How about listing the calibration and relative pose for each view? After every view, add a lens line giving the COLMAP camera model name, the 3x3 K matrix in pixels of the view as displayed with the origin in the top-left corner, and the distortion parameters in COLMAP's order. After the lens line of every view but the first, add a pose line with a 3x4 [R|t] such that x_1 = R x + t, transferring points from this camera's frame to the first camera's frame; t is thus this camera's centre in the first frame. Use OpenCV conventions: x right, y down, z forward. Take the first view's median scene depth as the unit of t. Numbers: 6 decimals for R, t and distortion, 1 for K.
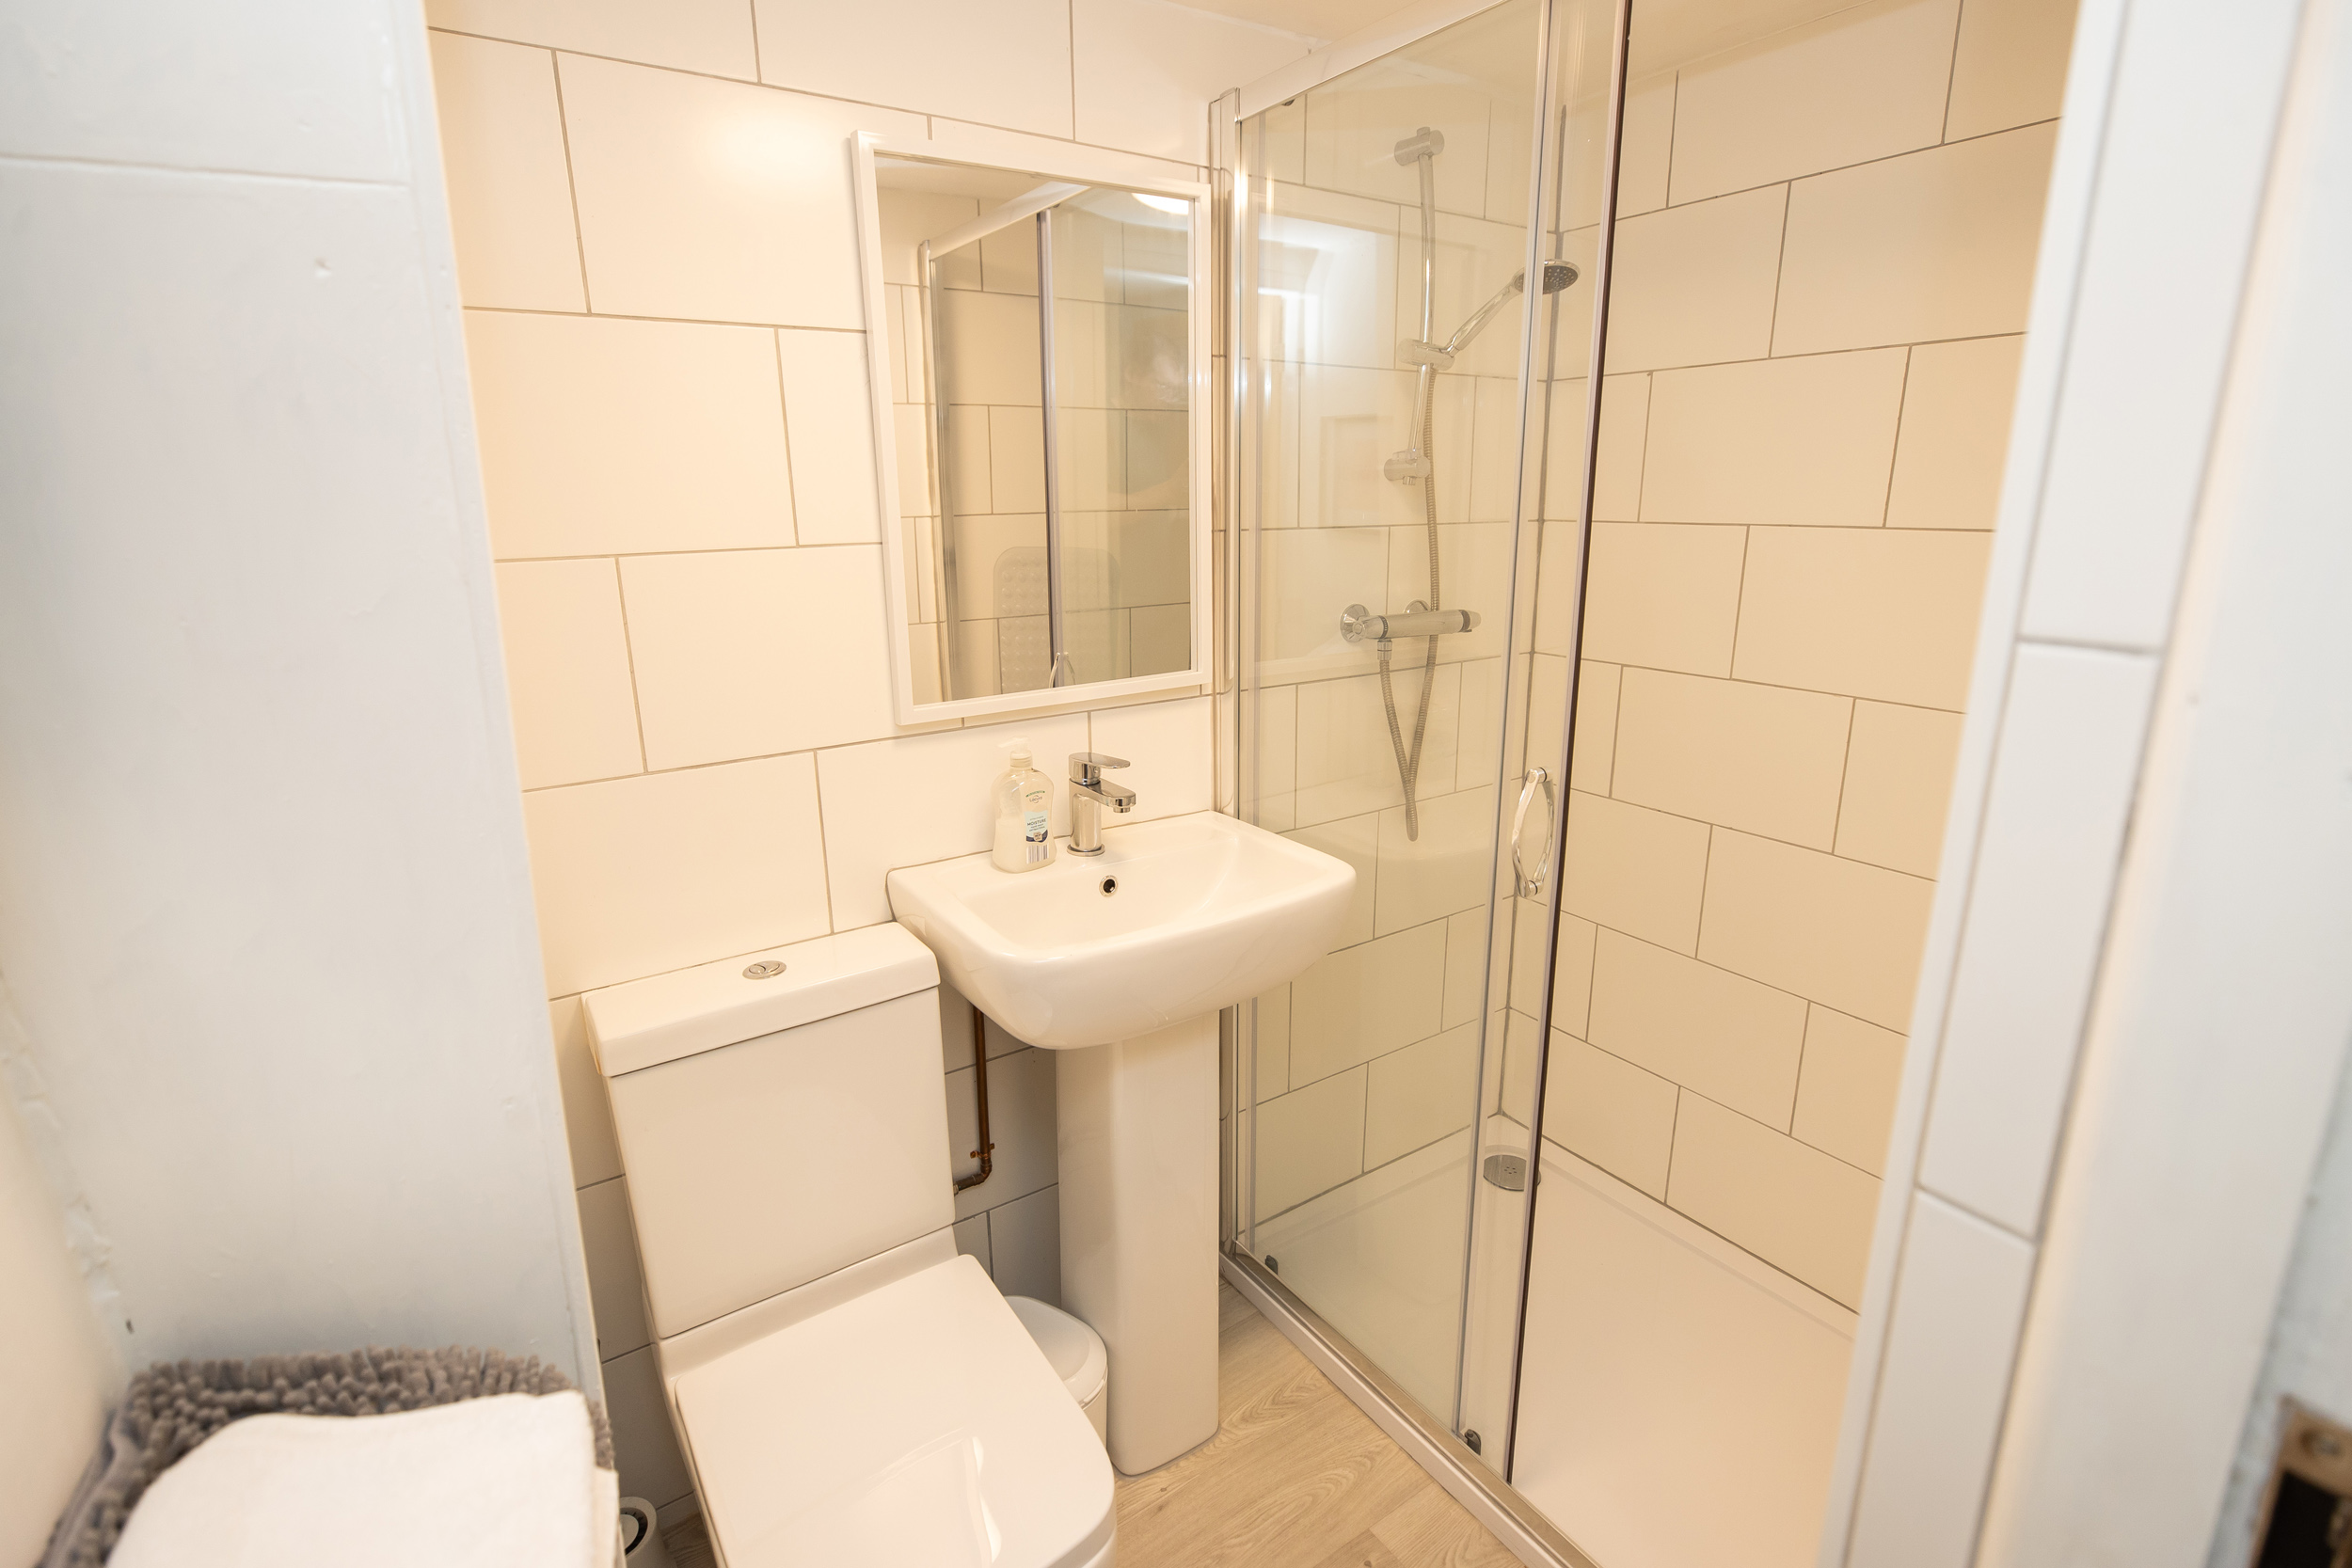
lens RADIAL K [[1082.7, 0, 1156.0], [0, 1082.7, 769.5], [0, 0, 1]] dist [-0.003989, 0.001592]
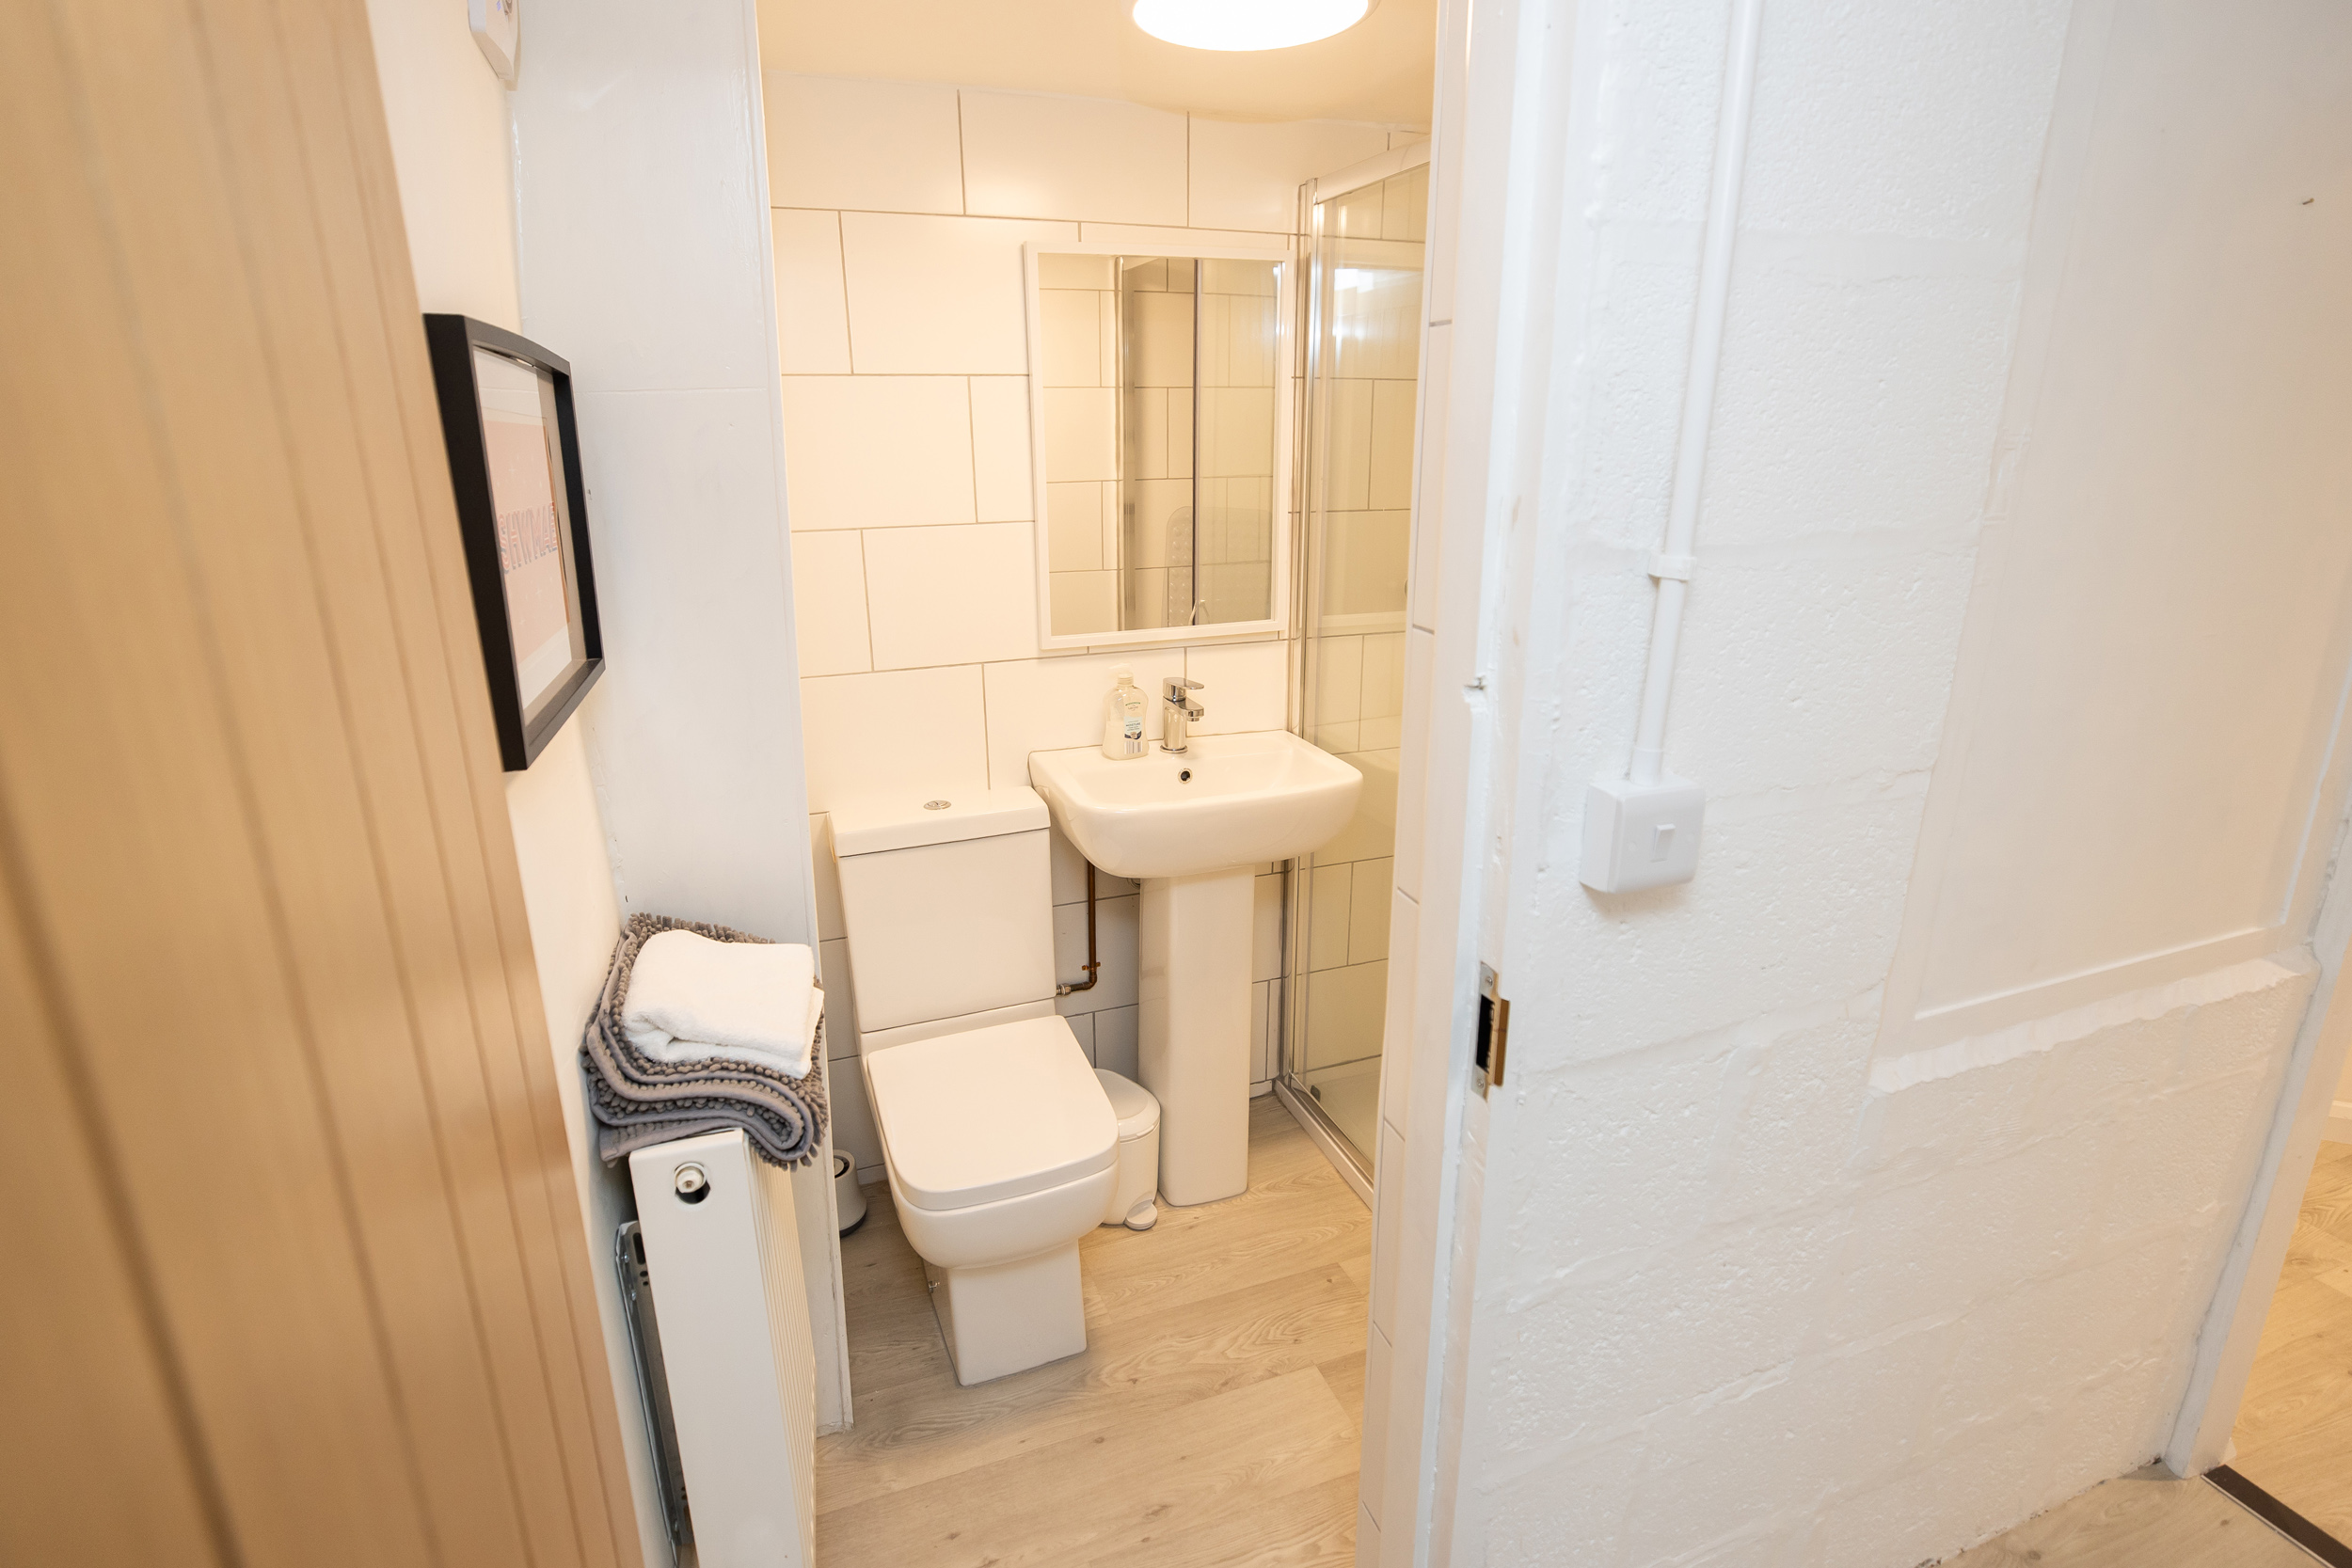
lens RADIAL K [[1155.7, 0, 1163.0], [0, 1155.7, 766.6], [0, 0, 1]] dist [-0.003398, 0.001240]
pose [[0.973317, 0.073852, -0.217257, 0.243285], [-0.064284, 0.996638, 0.050791, 0.023591], [0.220277, -0.035470, 0.974792, -0.420421]]
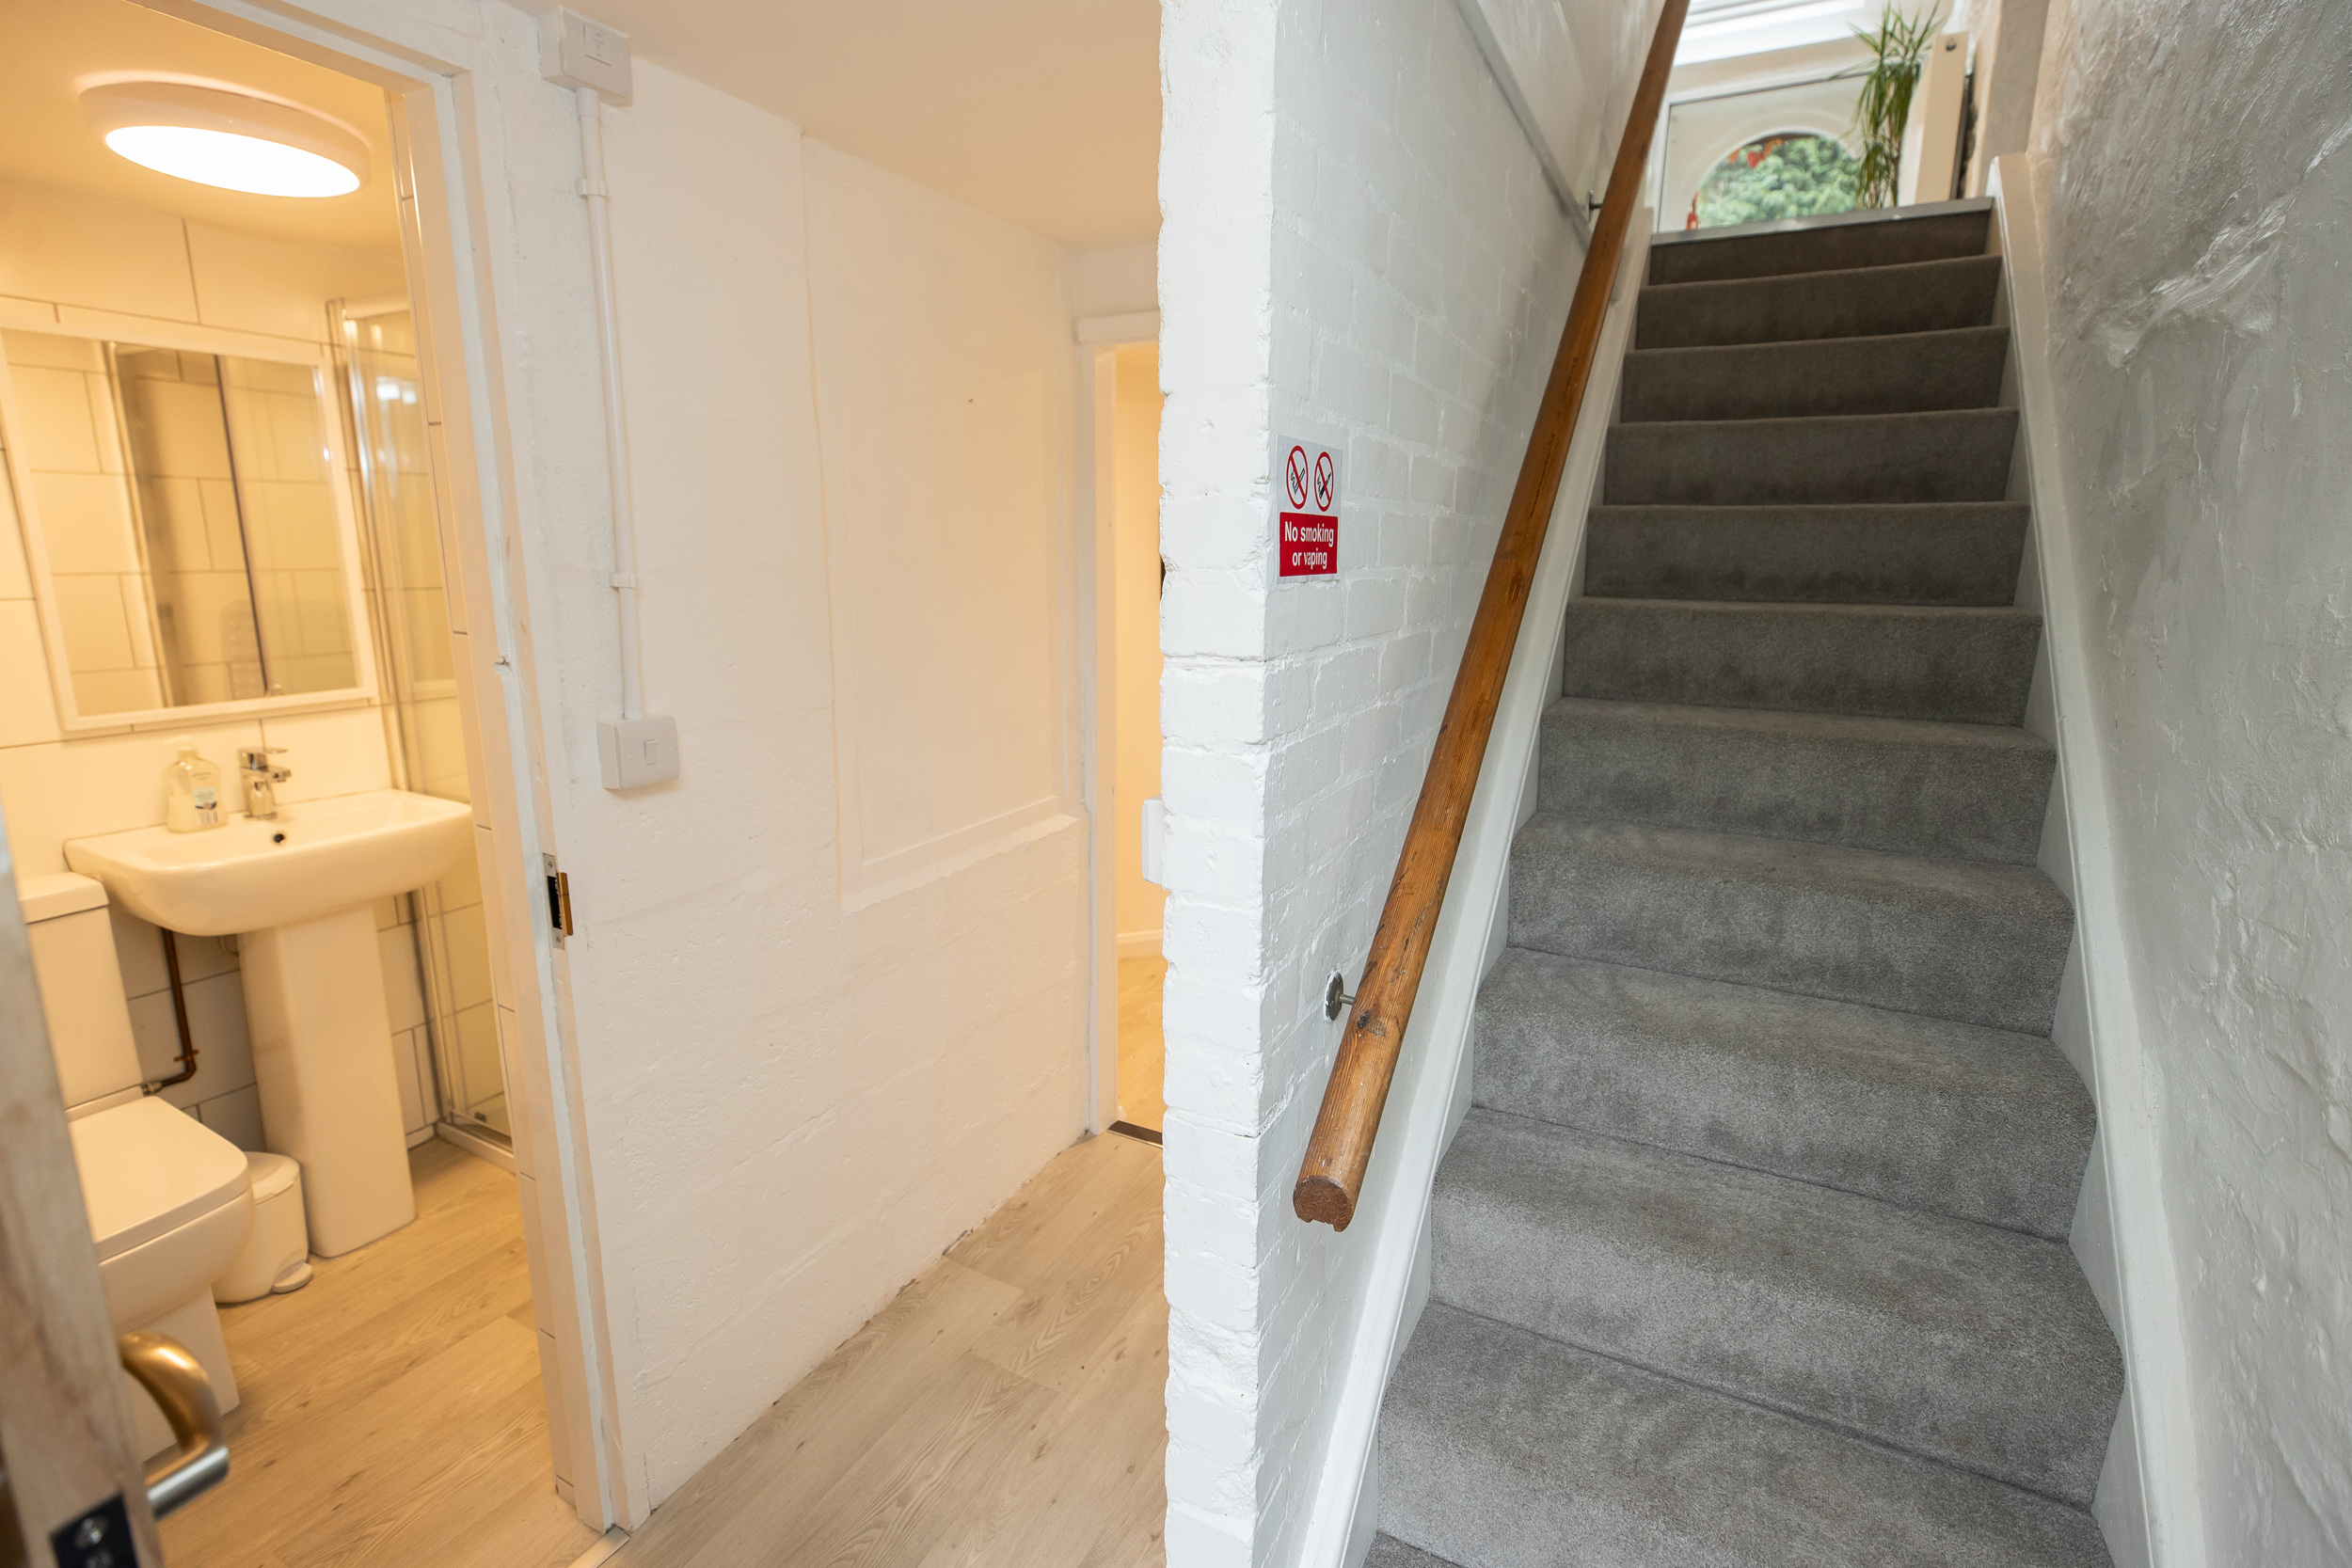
lens RADIAL K [[1082.7, 0, 1163.1], [0, 1082.7, 770.8], [0, 0, 1]] dist [-0.003989, 0.001592]
pose [[0.884076, -0.073043, 0.461601, 0.332930], [0.093874, 0.995334, -0.022291, 0.159426], [-0.457819, 0.063039, 0.886808, -0.788780]]
